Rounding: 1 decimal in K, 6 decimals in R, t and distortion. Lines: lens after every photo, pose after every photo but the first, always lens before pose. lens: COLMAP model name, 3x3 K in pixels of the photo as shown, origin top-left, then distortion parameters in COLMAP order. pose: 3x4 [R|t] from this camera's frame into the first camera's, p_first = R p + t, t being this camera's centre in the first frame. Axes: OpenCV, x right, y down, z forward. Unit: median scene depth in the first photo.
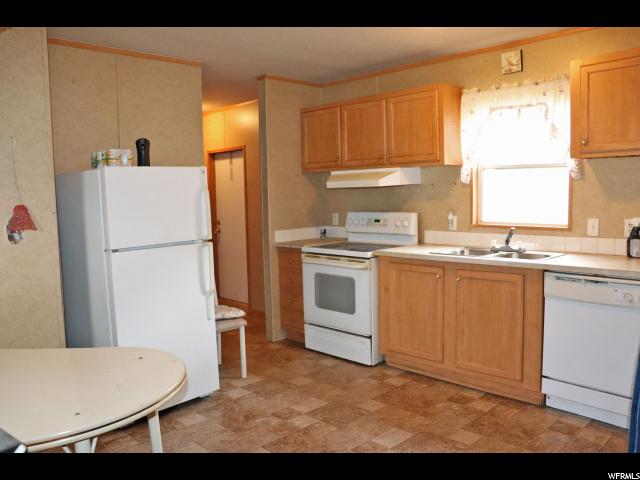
lens RADIAL K [[529.4, 0, 320.0], [0, 529.4, 240.0], [0, 0, 1]] dist [-0.085025, 0.000104]
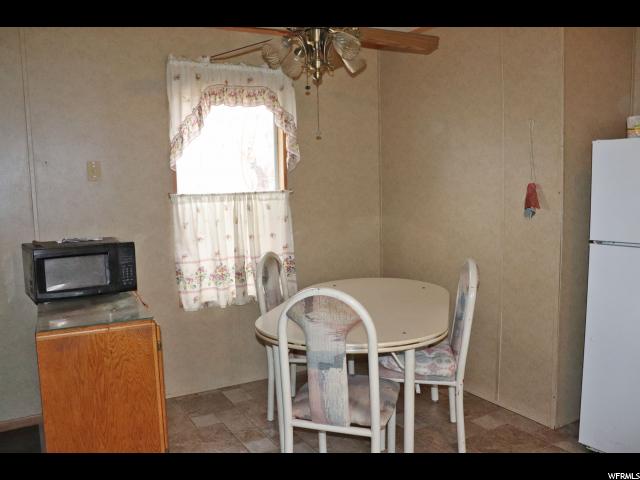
lens RADIAL K [[519.5, 0, 320.0], [0, 519.5, 240.0], [0, 0, 1]] dist [-0.002769, -0.000532]
pose [[-0.245329, 0.155095, -0.956953, 0.351449], [-0.057642, 0.983039, 0.174100, -0.072836], [0.967725, 0.097873, -0.232228, 0.540282]]
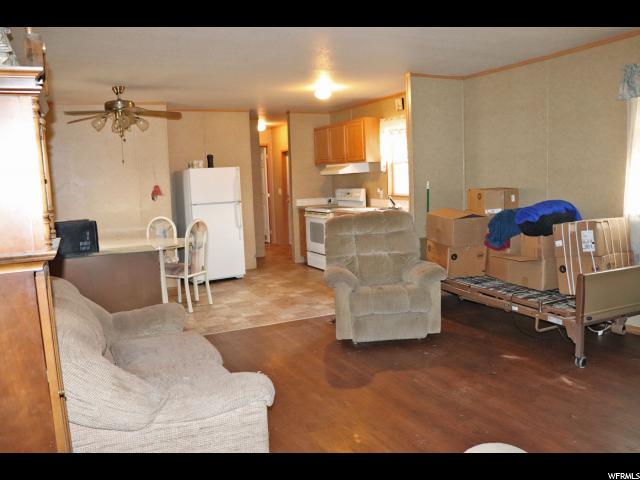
lens RADIAL K [[519.5, 0, 320.0], [0, 519.5, 240.0], [0, 0, 1]] dist [-0.002769, -0.000532]
pose [[0.962694, 0.020678, -0.269800, 0.534830], [-0.010101, 0.999127, 0.040534, 0.053394], [0.270403, -0.036296, 0.962063, -0.749324]]
